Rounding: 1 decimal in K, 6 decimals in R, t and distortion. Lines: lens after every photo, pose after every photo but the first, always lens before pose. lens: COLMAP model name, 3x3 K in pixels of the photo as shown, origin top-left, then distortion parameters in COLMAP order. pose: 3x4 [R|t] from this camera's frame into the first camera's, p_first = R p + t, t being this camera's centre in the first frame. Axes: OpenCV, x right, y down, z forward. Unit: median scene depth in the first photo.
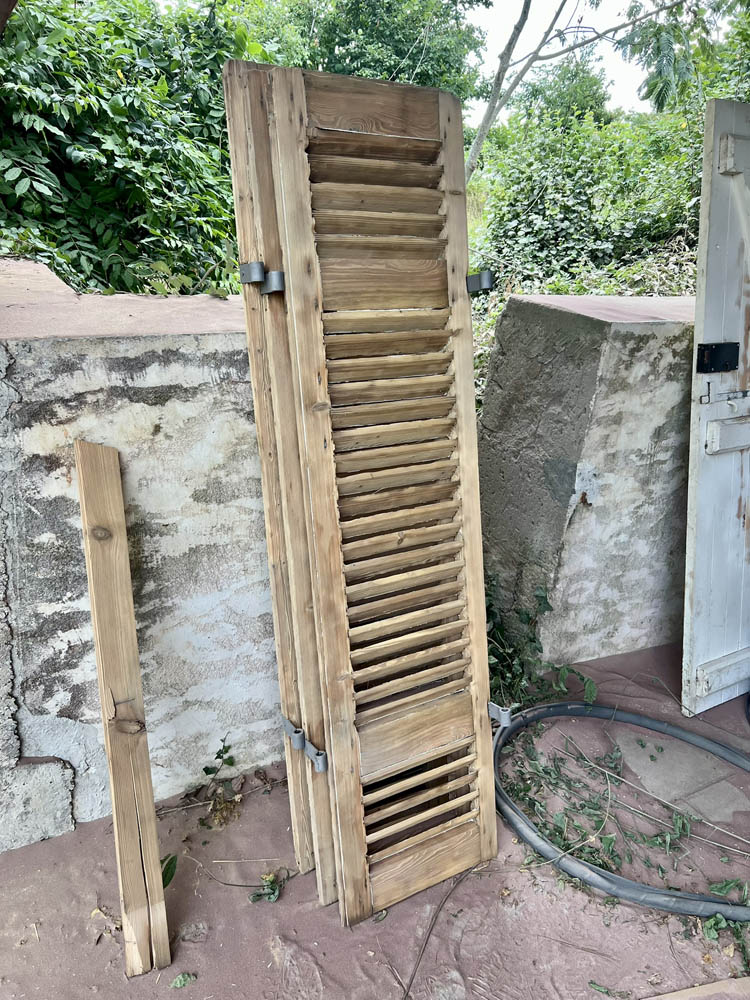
lens RADIAL K [[756.7, 0, 376.3], [0, 756.7, 502.4], [0, 0, 1]] dist [0.038923, -0.023748]
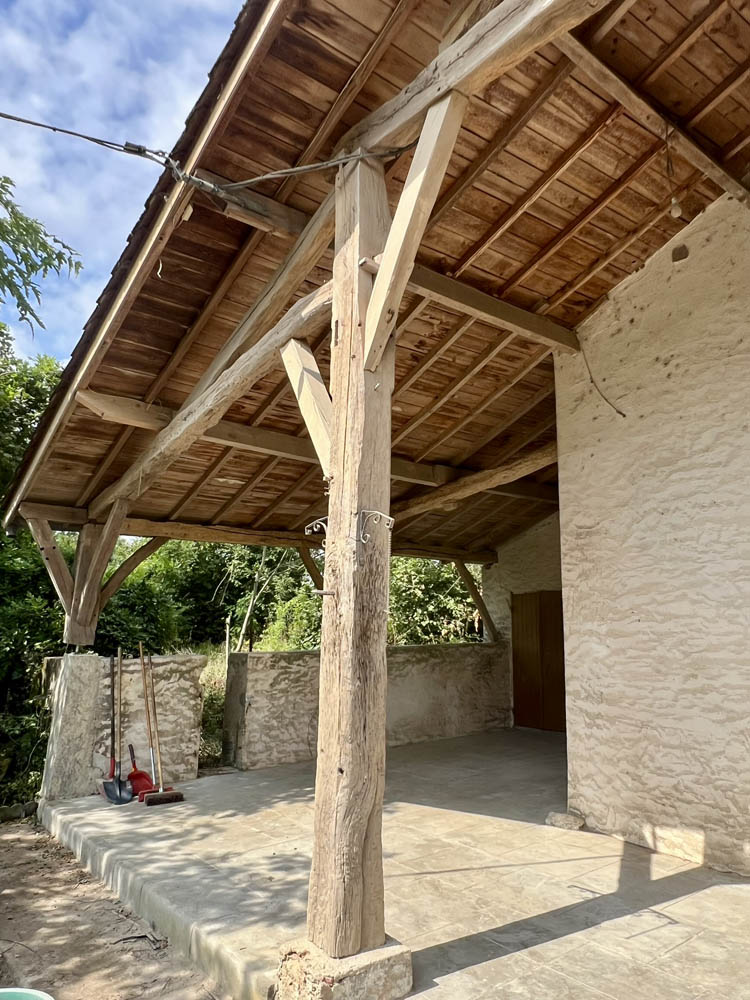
lens RADIAL K [[707.0, 0, 370.2], [0, 707.0, 496.7], [0, 0, 1]] dist [0.014141, -0.005067]
pose [[0.987020, -0.062372, 0.147992, 0.408728], [0.132604, 0.836362, -0.531898, 1.030268], [-0.090599, 0.544618, 0.833776, -2.356115]]
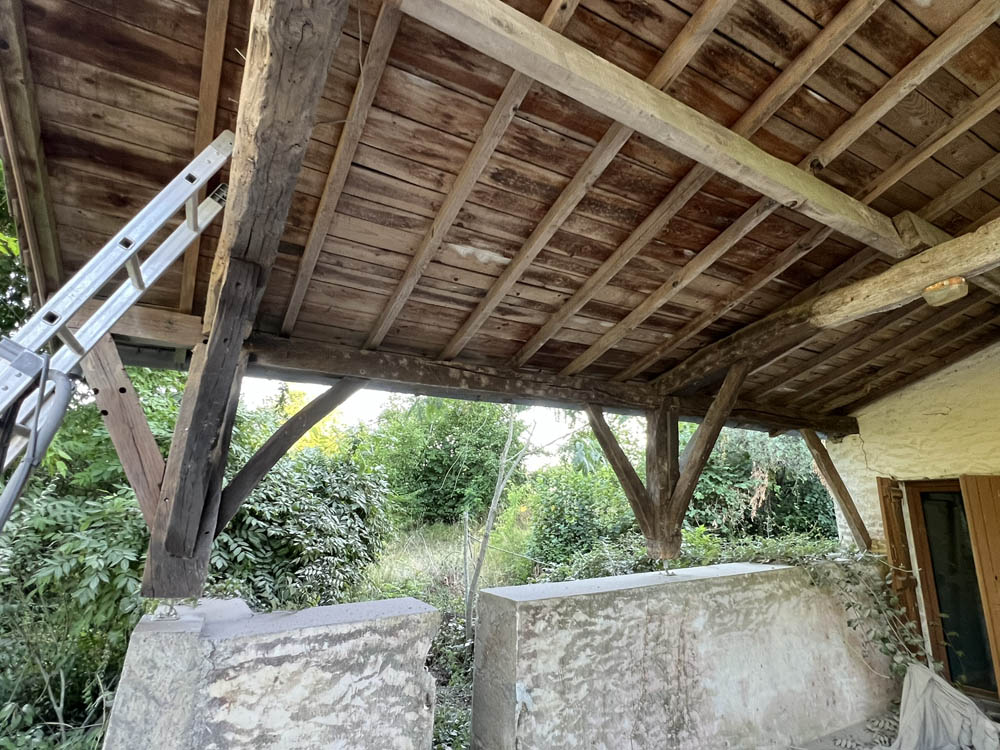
lens RADIAL K [[539.2, 0, 495.3], [0, 539.2, 371.4], [0, 0, 1]] dist [-0.001715, -0.000029]
pose [[0.996185, -0.080633, 0.033384, 0.233061], [0.084775, 0.803280, -0.589538, 0.104433], [0.020719, 0.590118, 0.807051, -0.482466]]
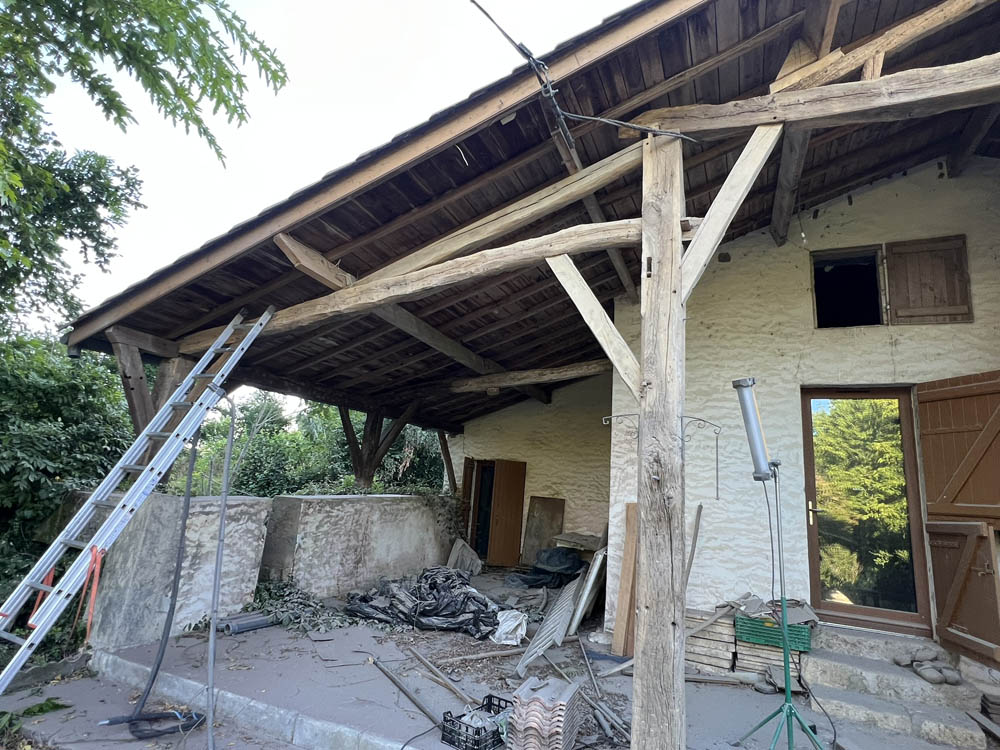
lens RADIAL K [[539.2, 0, 497.4], [0, 539.2, 372.0], [0, 0, 1]] dist [-0.001715, -0.000029]
pose [[0.799000, 0.091478, 0.594333, -0.635415], [0.229465, 0.867189, -0.441960, 0.681837], [-0.555828, 0.489505, 0.671893, -1.842784]]
